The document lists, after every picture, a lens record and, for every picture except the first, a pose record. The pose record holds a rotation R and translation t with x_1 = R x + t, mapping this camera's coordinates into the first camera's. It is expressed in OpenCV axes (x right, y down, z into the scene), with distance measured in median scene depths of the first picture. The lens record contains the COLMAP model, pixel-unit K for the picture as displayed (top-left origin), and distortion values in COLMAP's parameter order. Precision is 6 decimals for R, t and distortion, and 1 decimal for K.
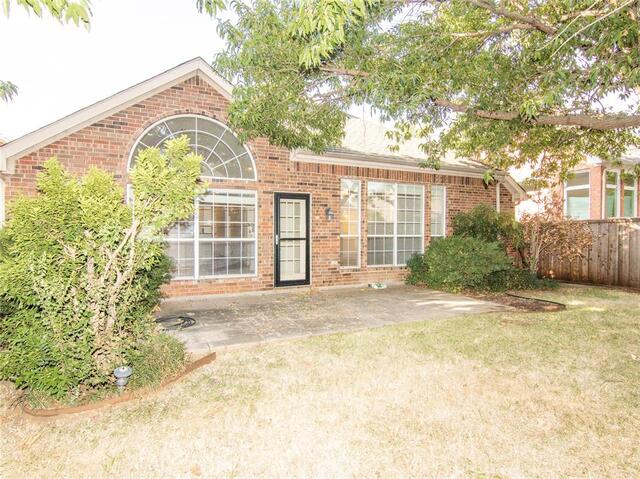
lens RADIAL K [[363.4, 0, 320.0], [0, 363.4, 239.5], [0, 0, 1]] dist [-0.003625, -0.017217]
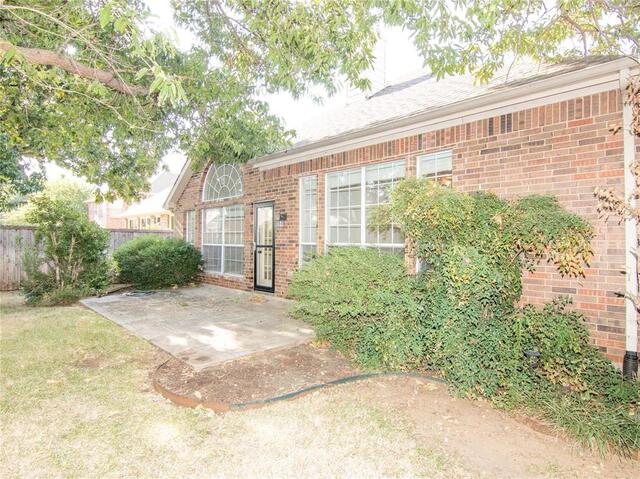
lens RADIAL K [[363.4, 0, 320.0], [0, 363.4, 239.5], [0, 0, 1]] dist [-0.003625, -0.017217]
pose [[0.320267, 0.004528, -0.947317, 0.946705], [-0.010901, 0.999940, 0.001094, -0.023160], [0.947265, 0.009977, 0.320297, 0.815827]]
